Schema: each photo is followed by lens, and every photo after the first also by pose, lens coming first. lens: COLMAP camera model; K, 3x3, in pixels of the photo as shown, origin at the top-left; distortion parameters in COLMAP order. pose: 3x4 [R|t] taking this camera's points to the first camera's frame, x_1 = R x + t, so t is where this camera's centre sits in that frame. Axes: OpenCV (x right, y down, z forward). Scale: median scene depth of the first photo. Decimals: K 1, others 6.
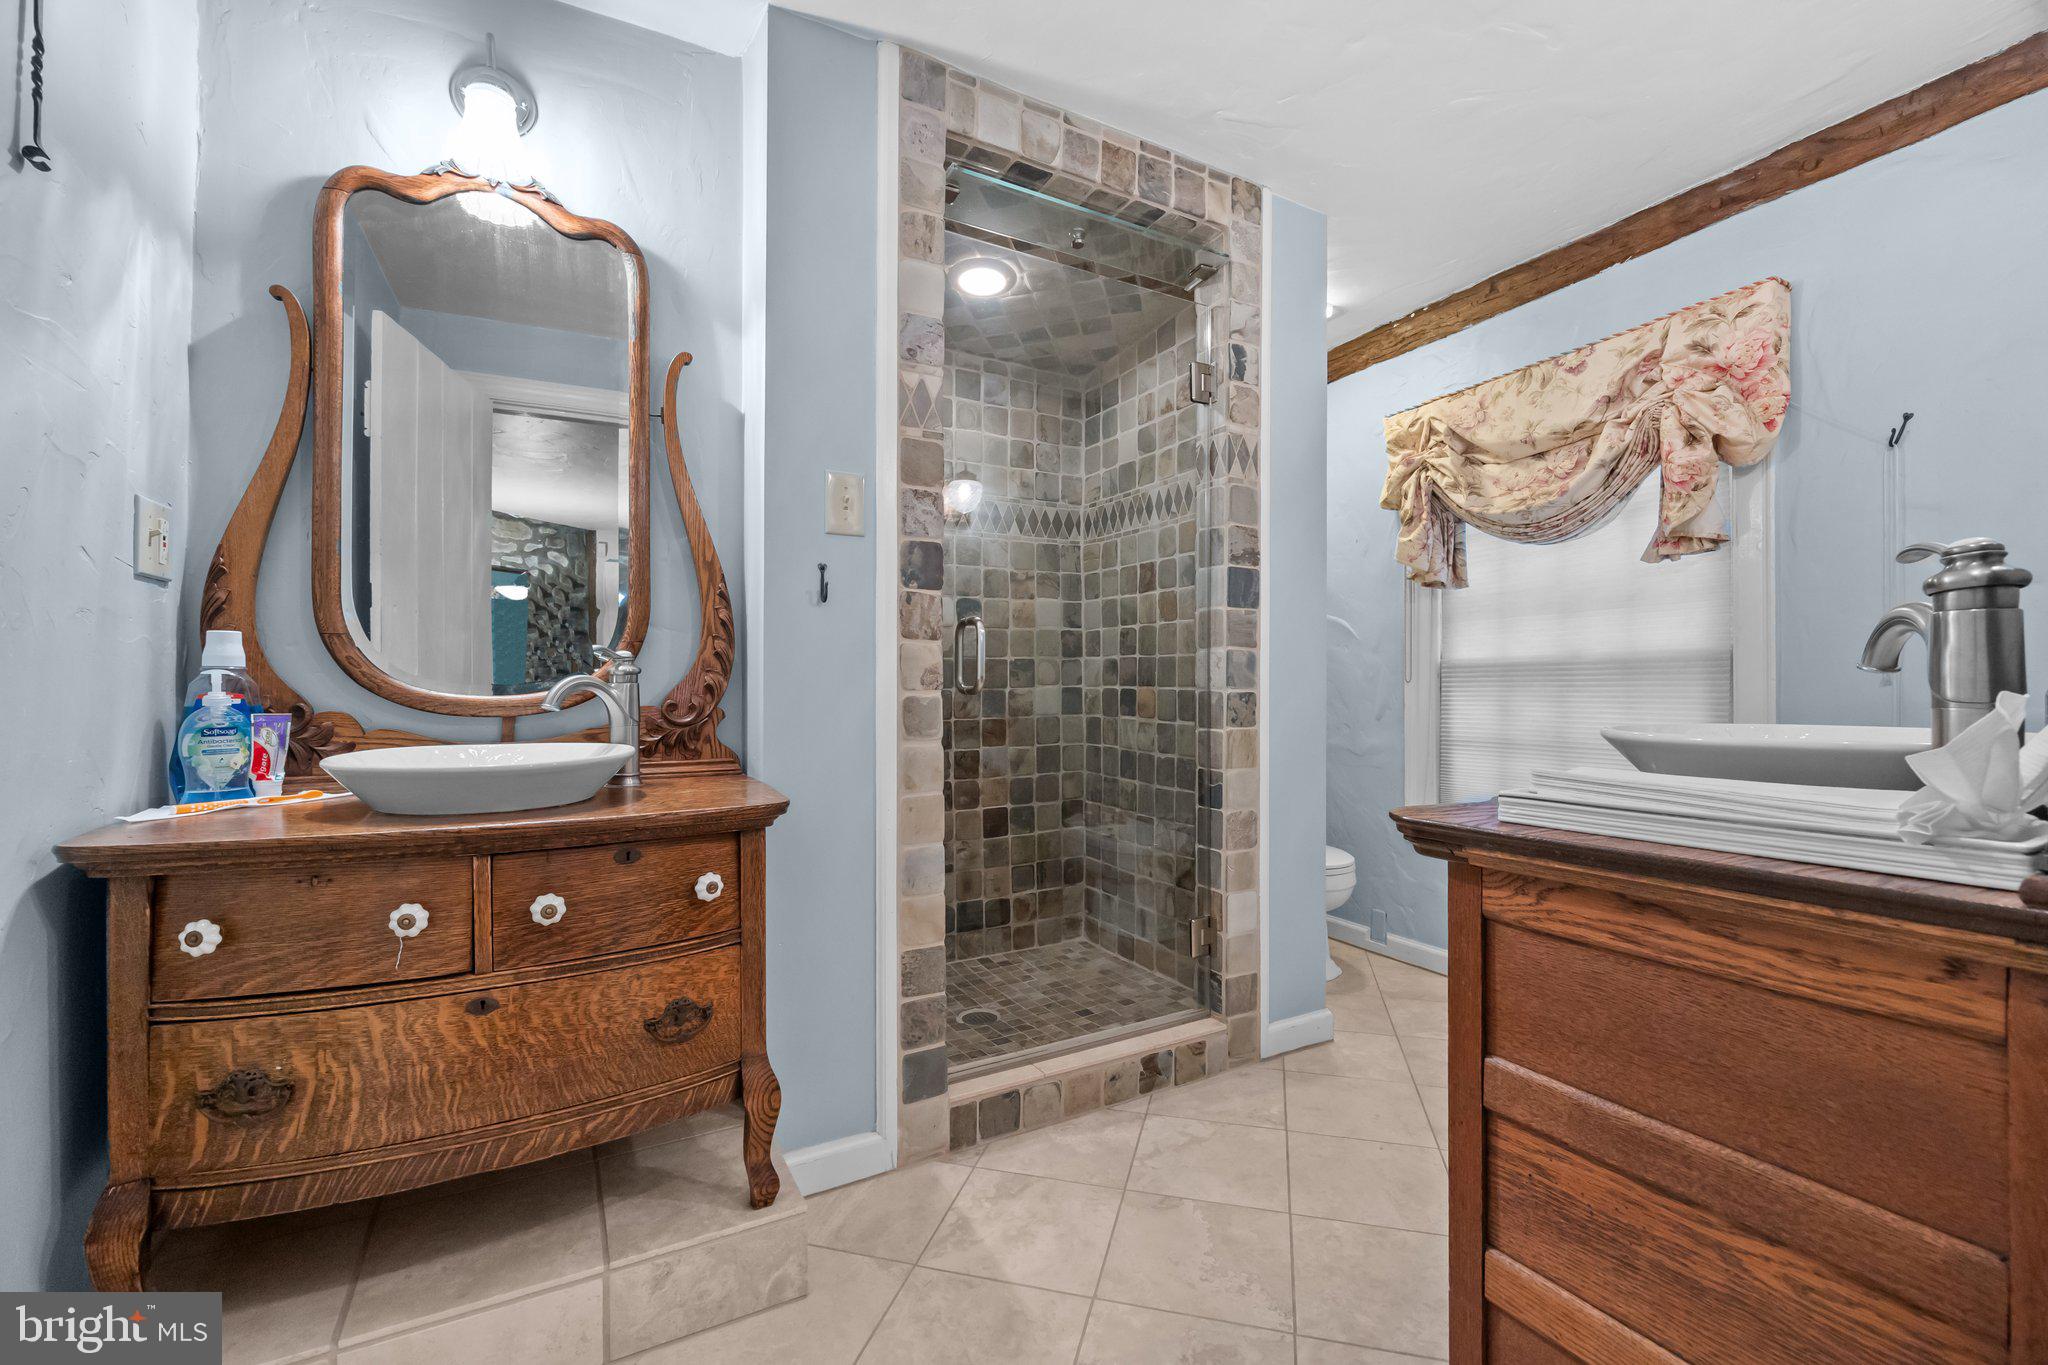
lens RADIAL K [[831.2, 0, 1024.0], [0, 831.2, 682.5], [0, 0, 1]] dist [-0.011491, 0.000194]
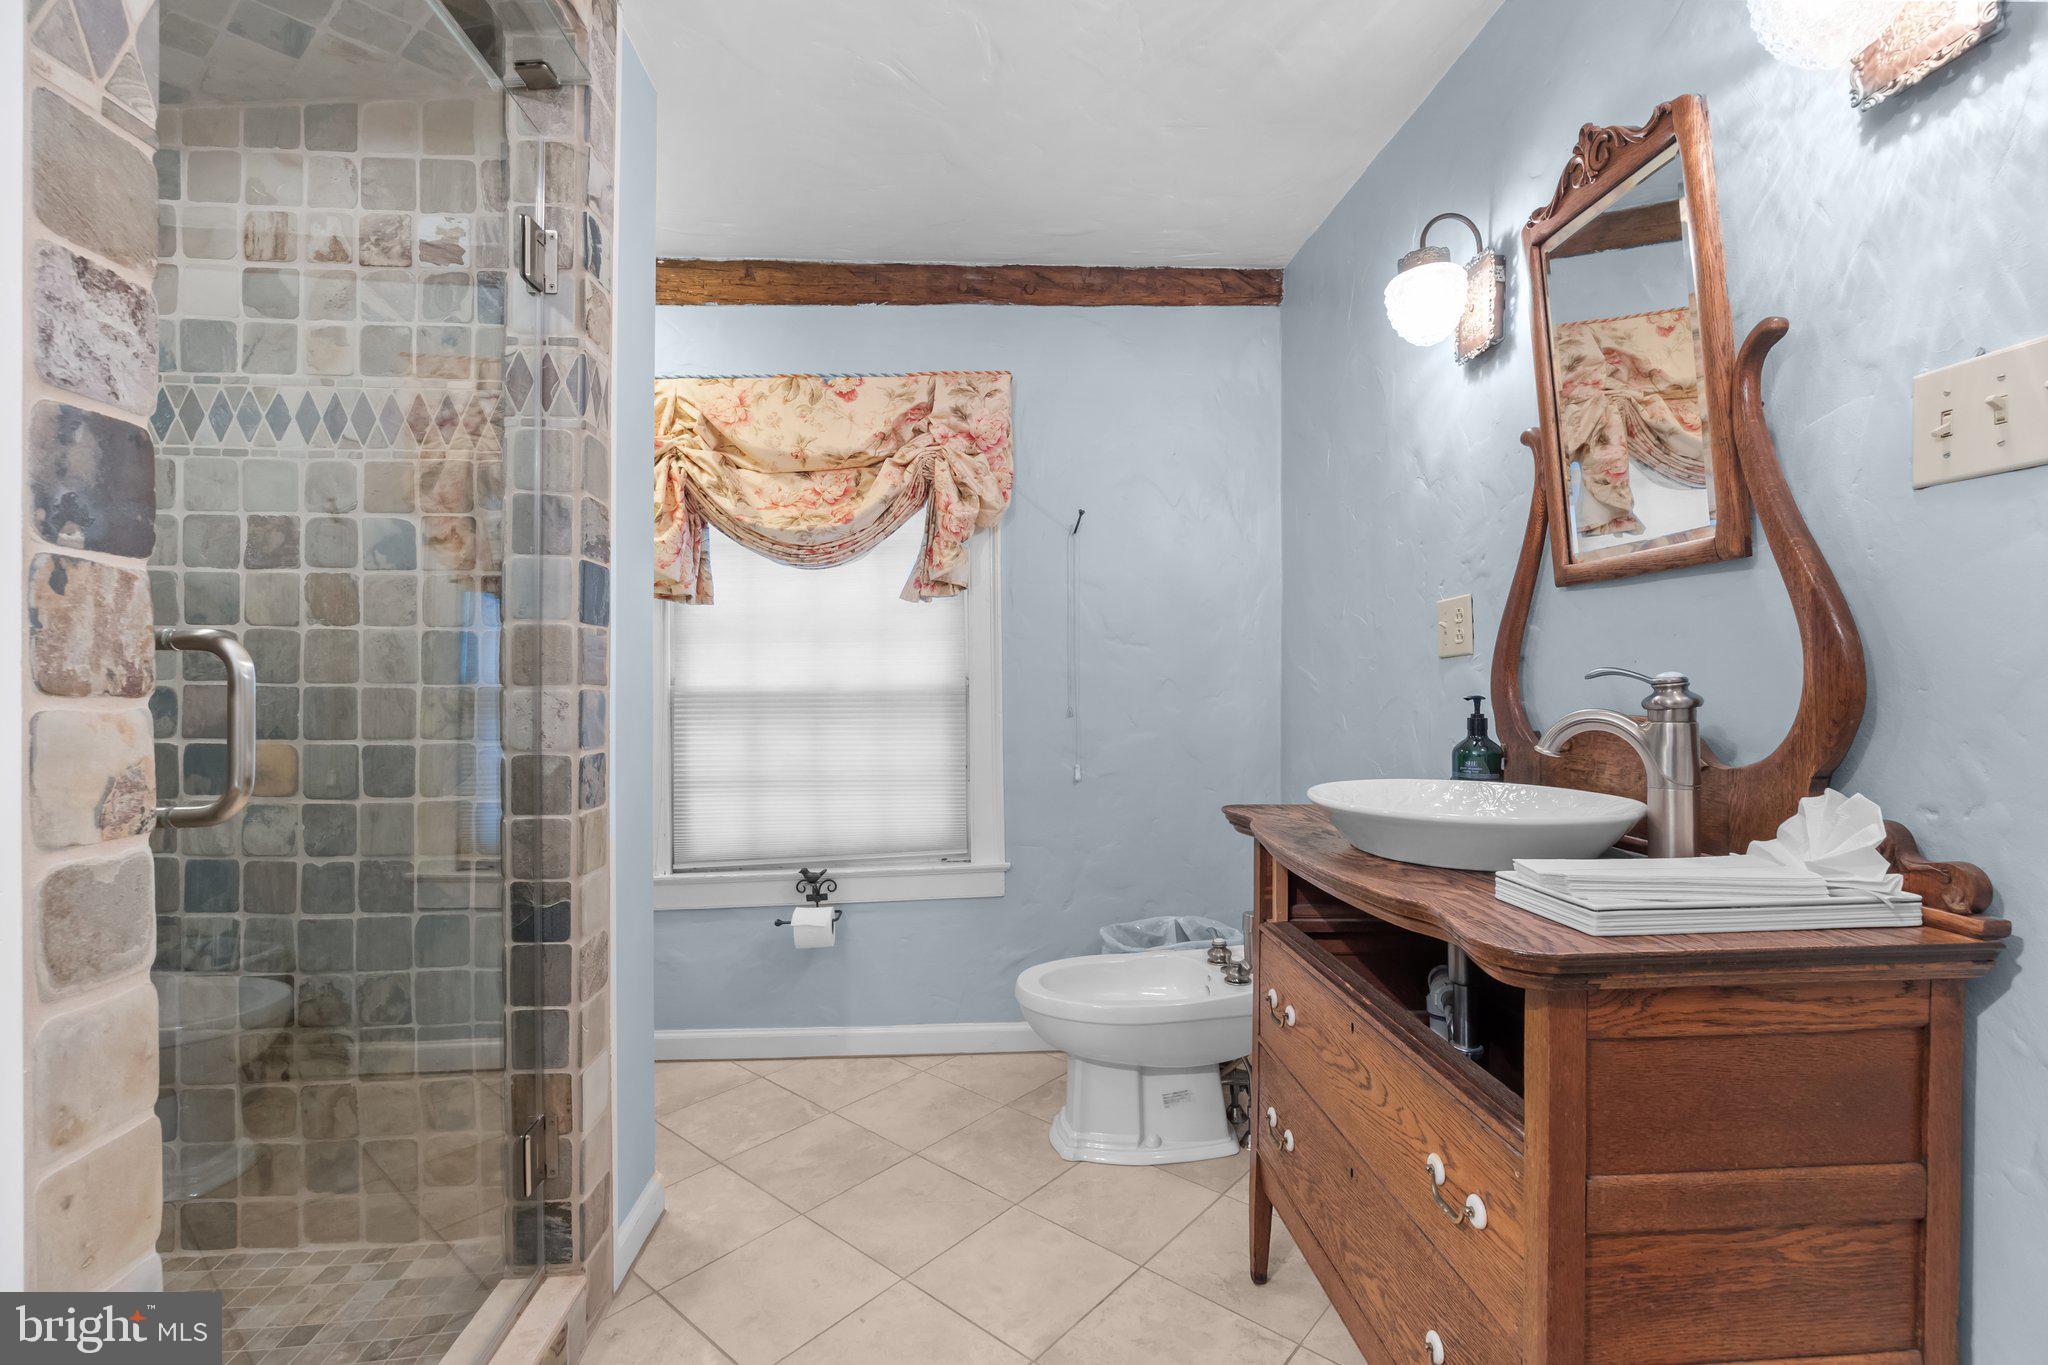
lens RADIAL K [[904.1, 0, 1024.0], [0, 904.1, 682.5], [0, 0, 1]] dist [-0.009135, 0.000606]
pose [[0.433258, -0.001928, 0.901268, -0.225581], [-0.000279, 0.999997, 0.002274, -0.045275], [-0.901270, -0.001236, 0.433256, 0.378082]]
